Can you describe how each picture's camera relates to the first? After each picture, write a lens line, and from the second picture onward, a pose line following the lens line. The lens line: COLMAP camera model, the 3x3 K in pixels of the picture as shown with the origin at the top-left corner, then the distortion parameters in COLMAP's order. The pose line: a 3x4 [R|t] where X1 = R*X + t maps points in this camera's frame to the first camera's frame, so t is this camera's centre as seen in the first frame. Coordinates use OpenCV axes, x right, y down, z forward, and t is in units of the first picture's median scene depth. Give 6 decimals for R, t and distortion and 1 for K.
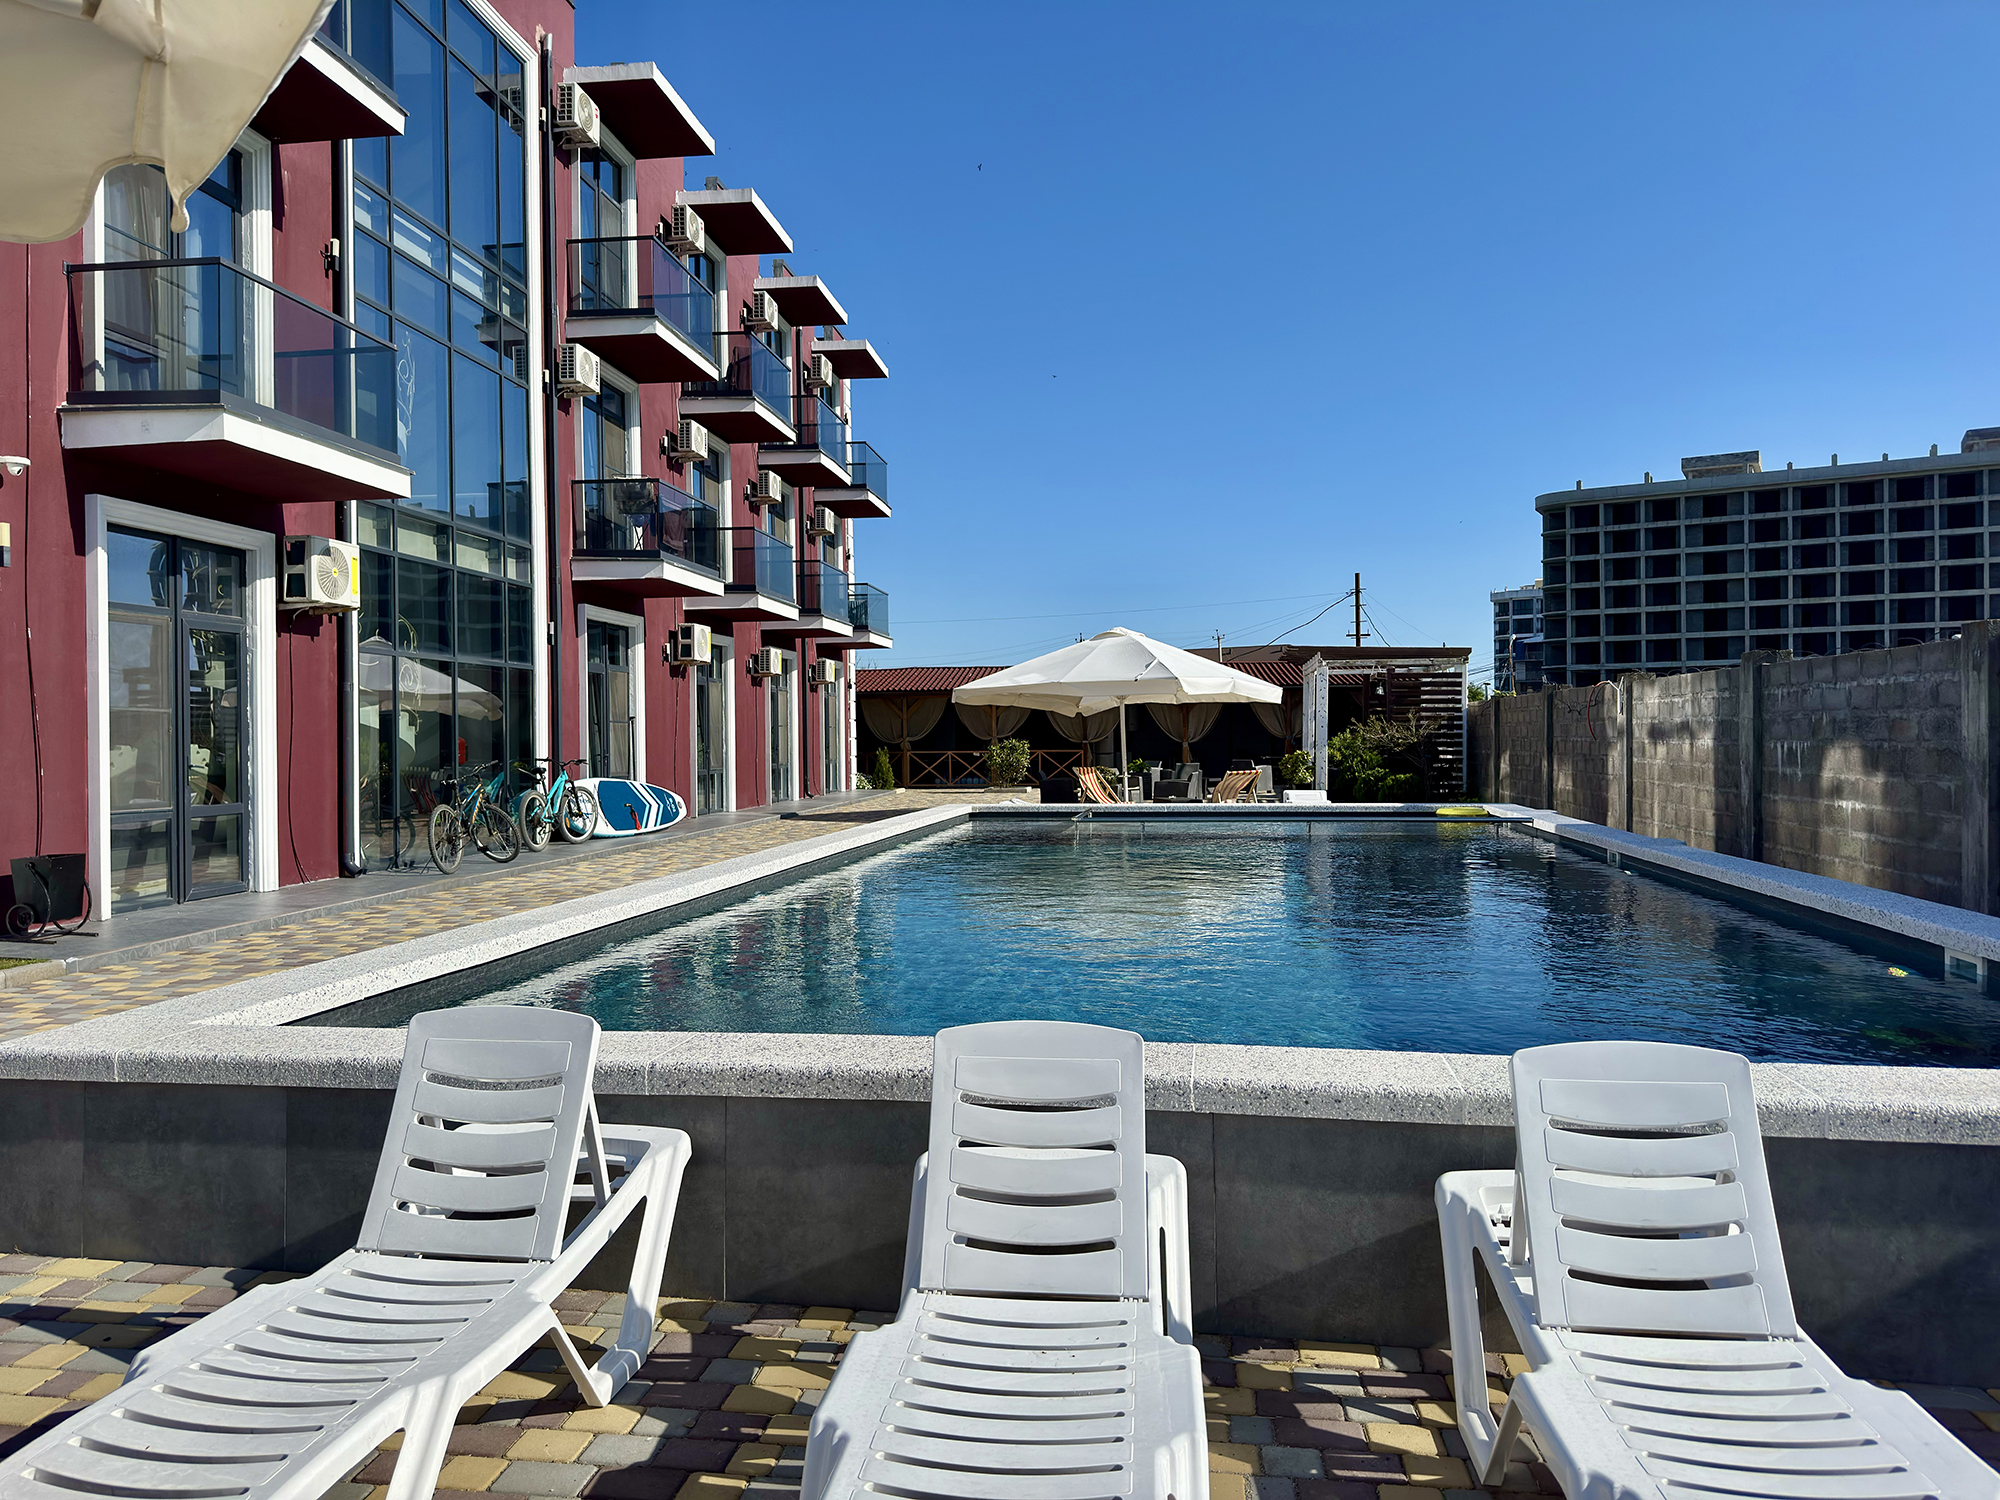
lens RADIAL K [[1393.3, 0, 992.5], [0, 1393.3, 734.3], [0, 0, 1]] dist [0.082609, -0.096265]
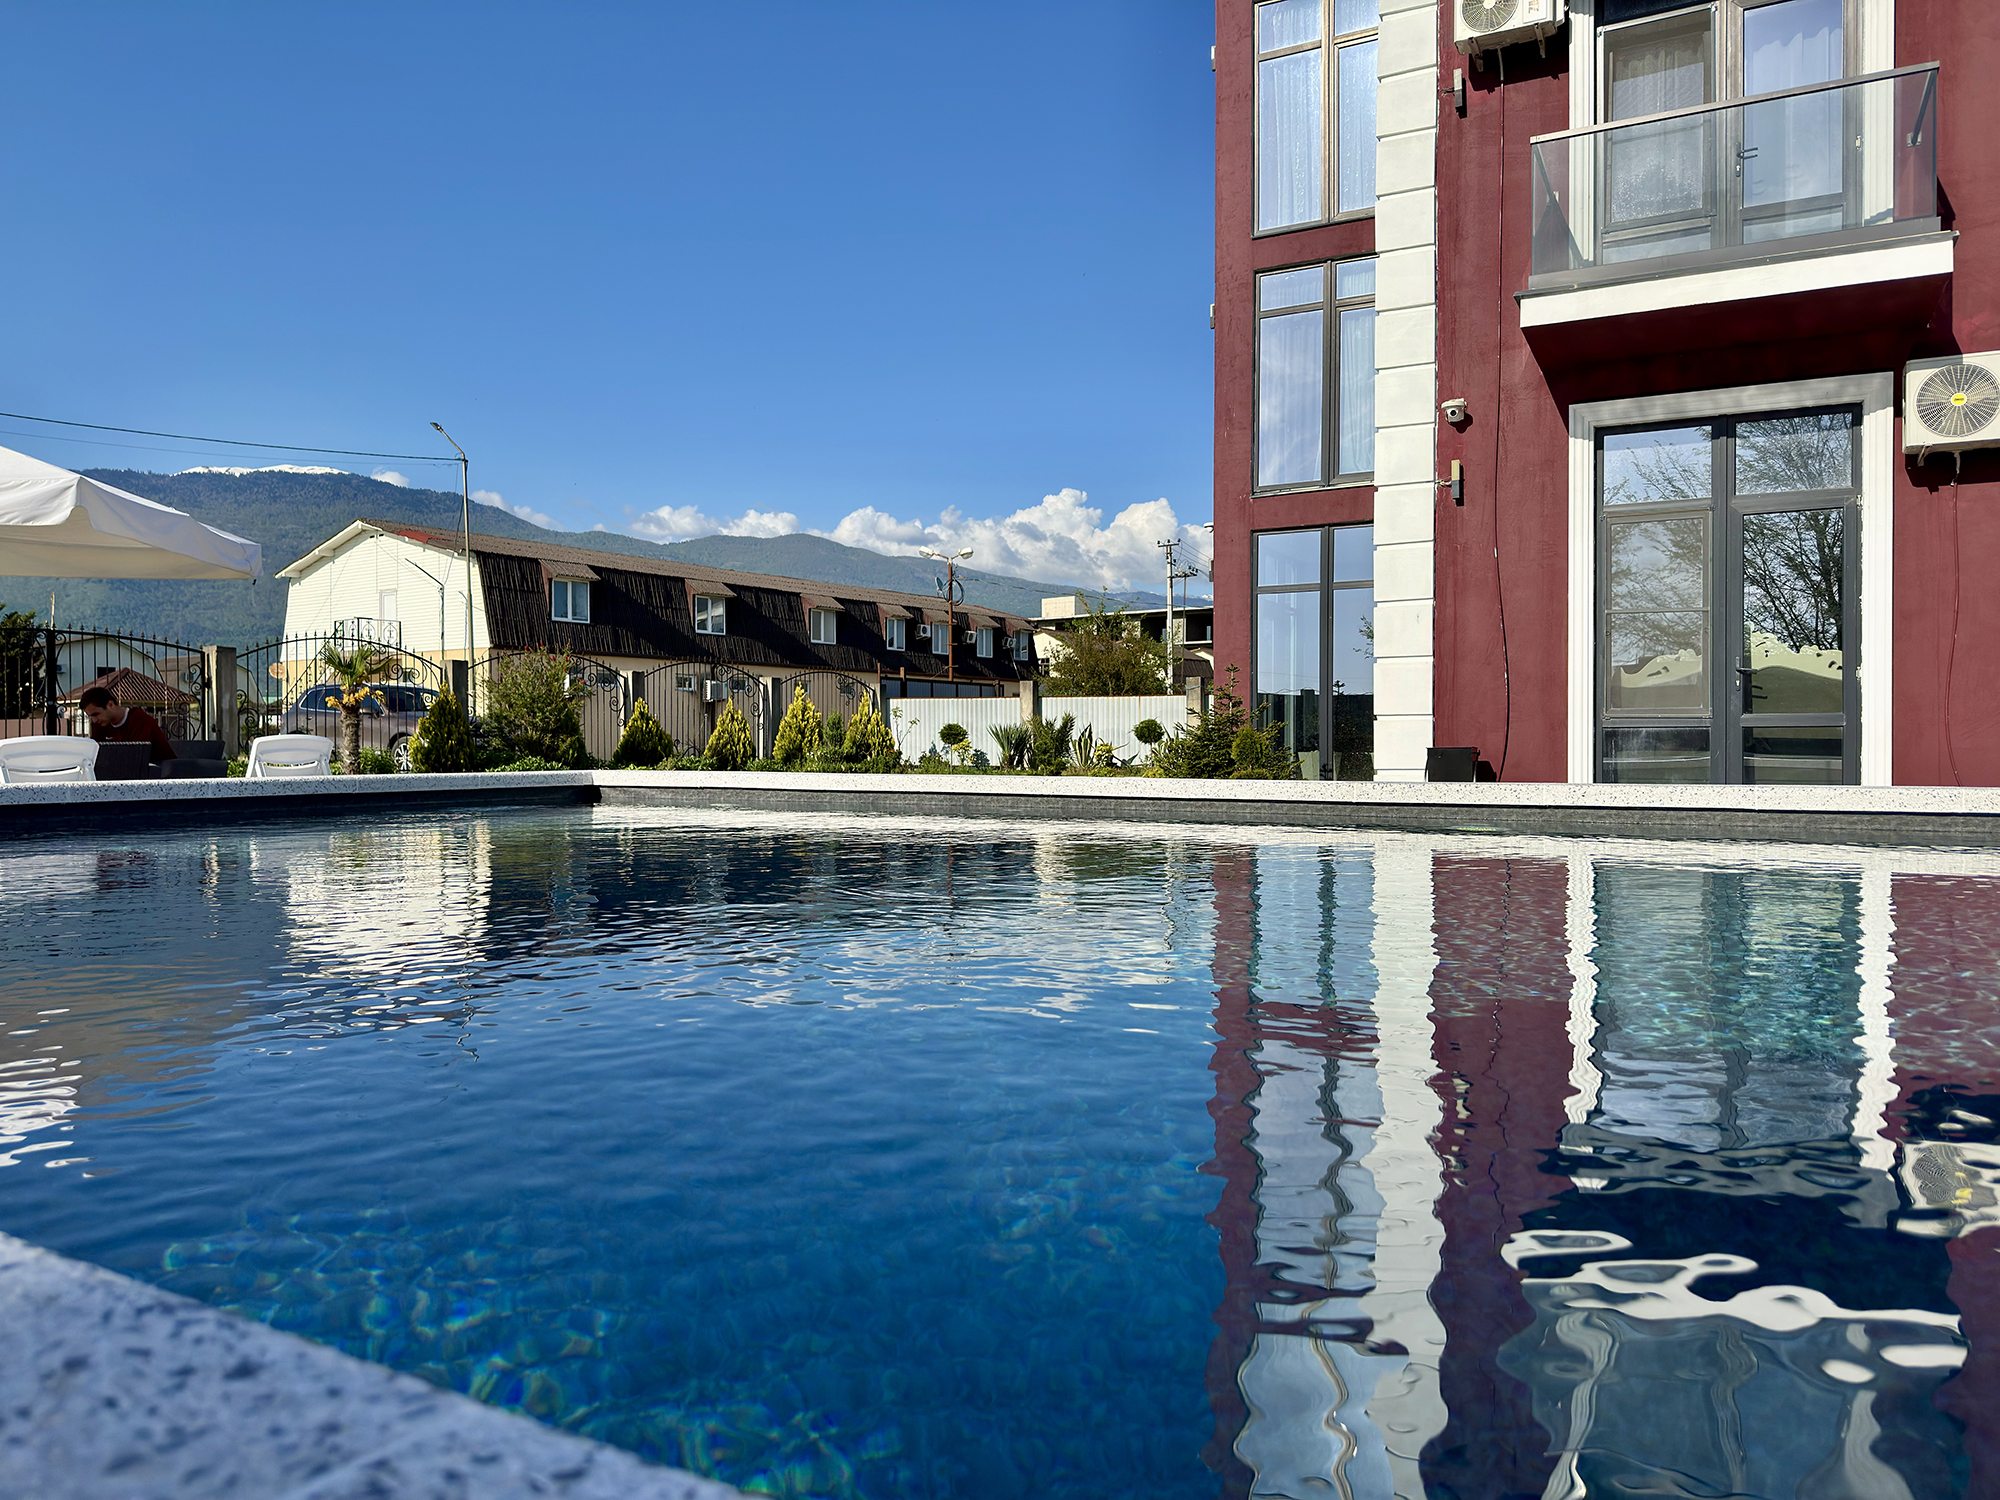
lens RADIAL K [[1393.3, 0, 992.9], [0, 1393.3, 752.2], [0, 0, 1]] dist [0.082609, -0.096265]
pose [[-0.338513, 0.018215, -0.940786, 0.247396], [0.007673, 0.999833, 0.016597, 0.032259], [0.940931, -0.001600, -0.338596, 0.489591]]
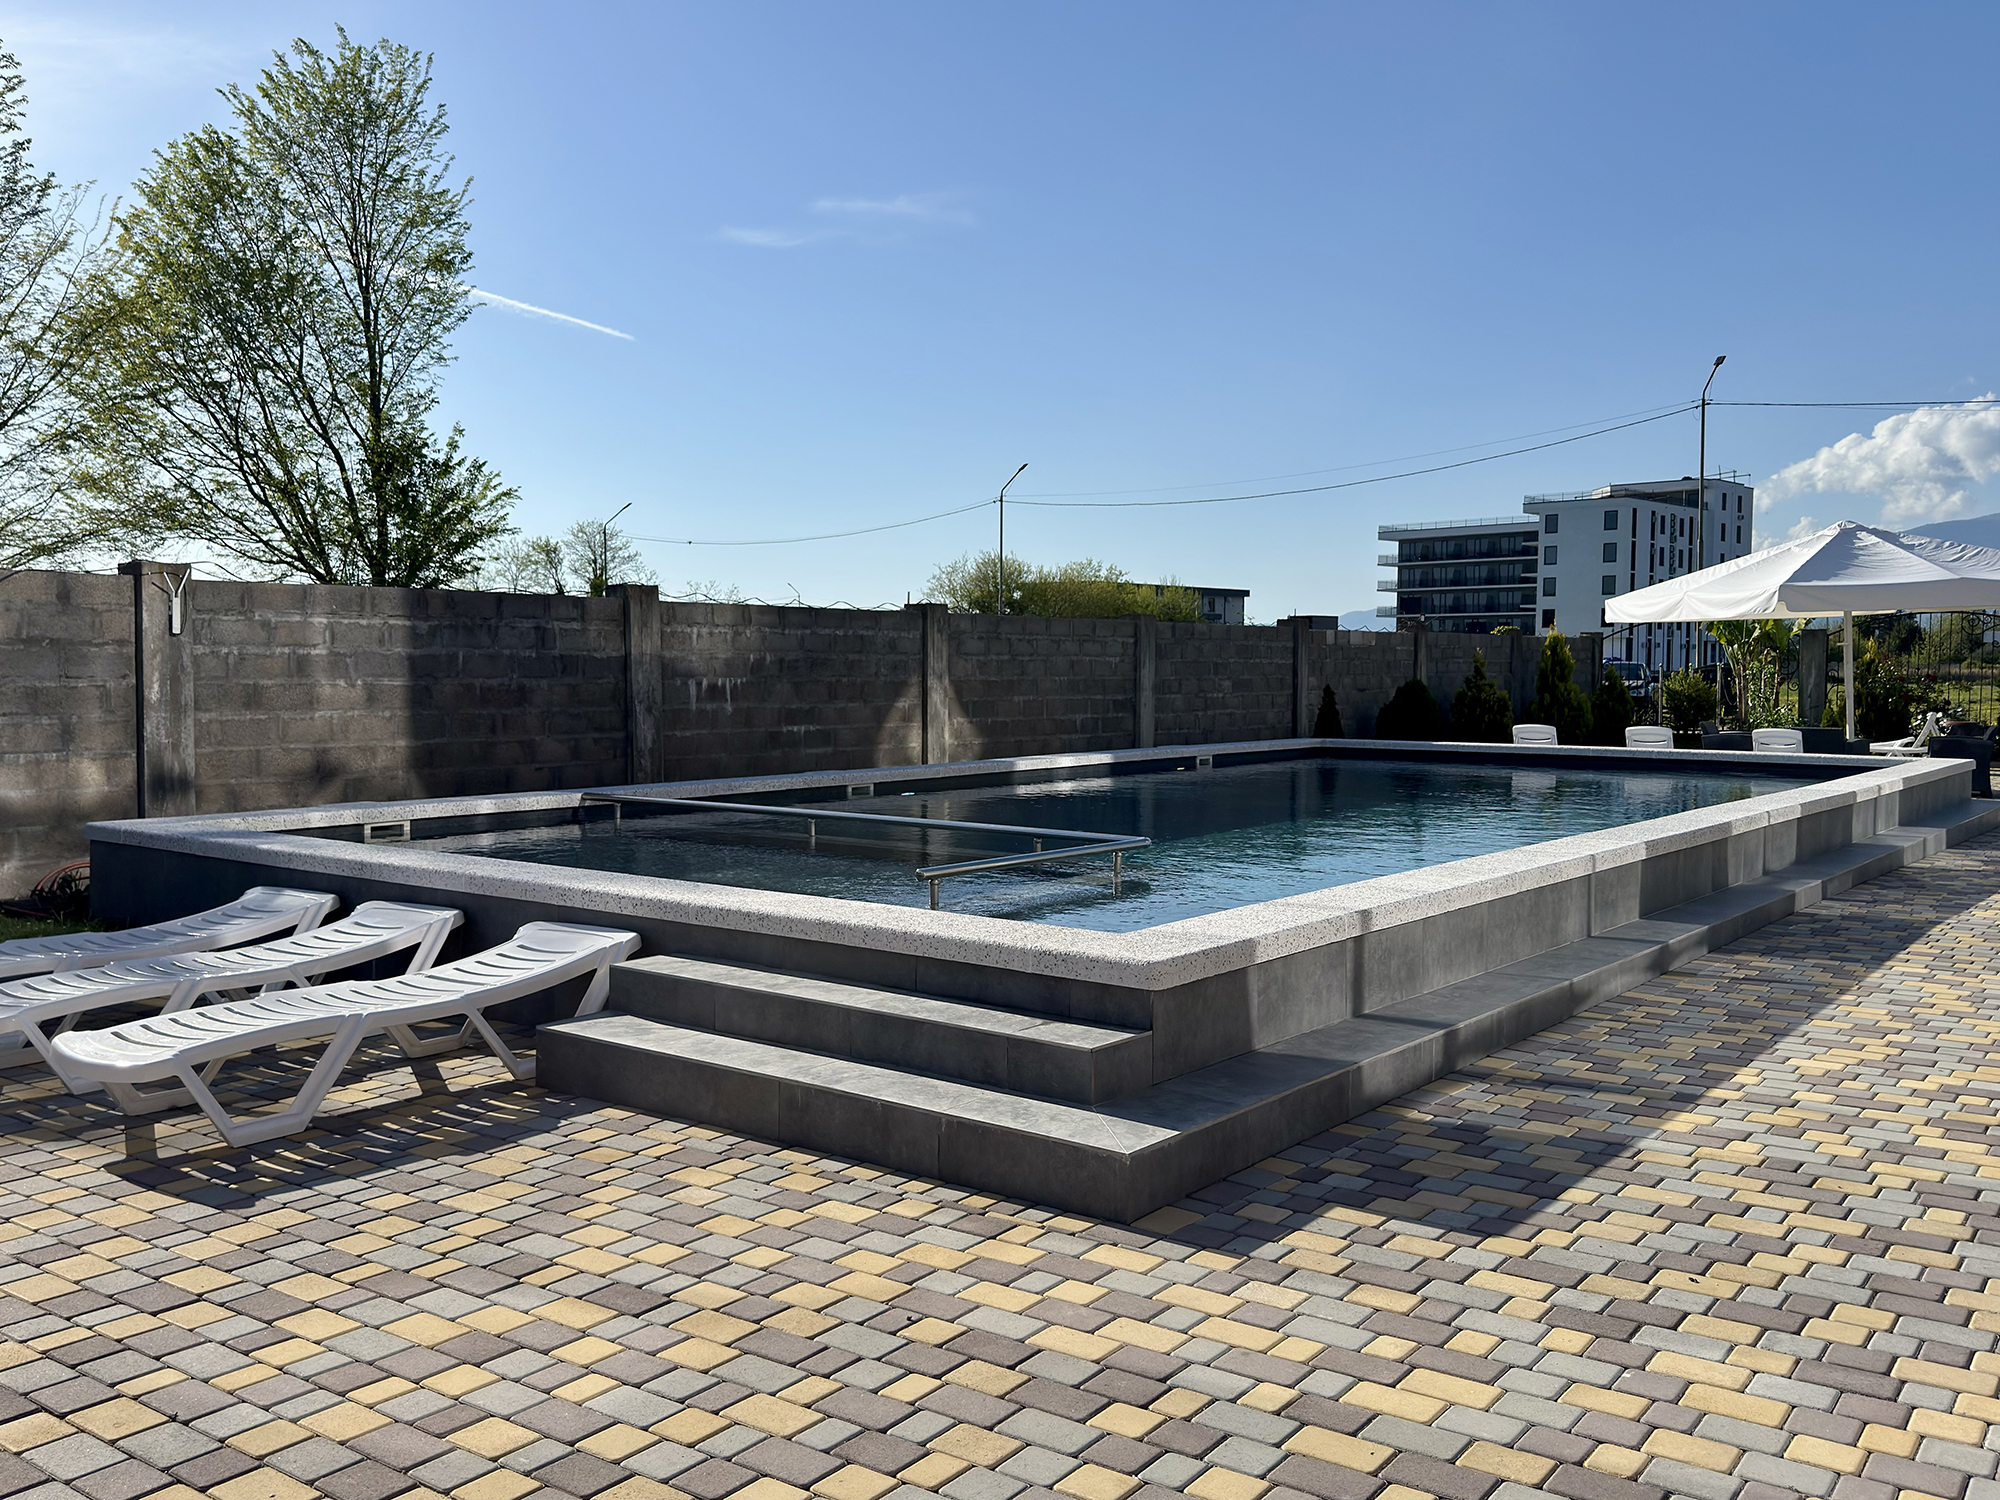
lens RADIAL K [[1682.1, 0, 967.7], [0, 1682.1, 753.8], [0, 0, 1]] dist [0.102930, -0.152166]
pose [[-0.875891, -0.017332, 0.482197, -0.120405], [0.005194, 0.998958, 0.045342, 0.002978], [-0.482480, 0.042219, -0.874889, 1.144785]]
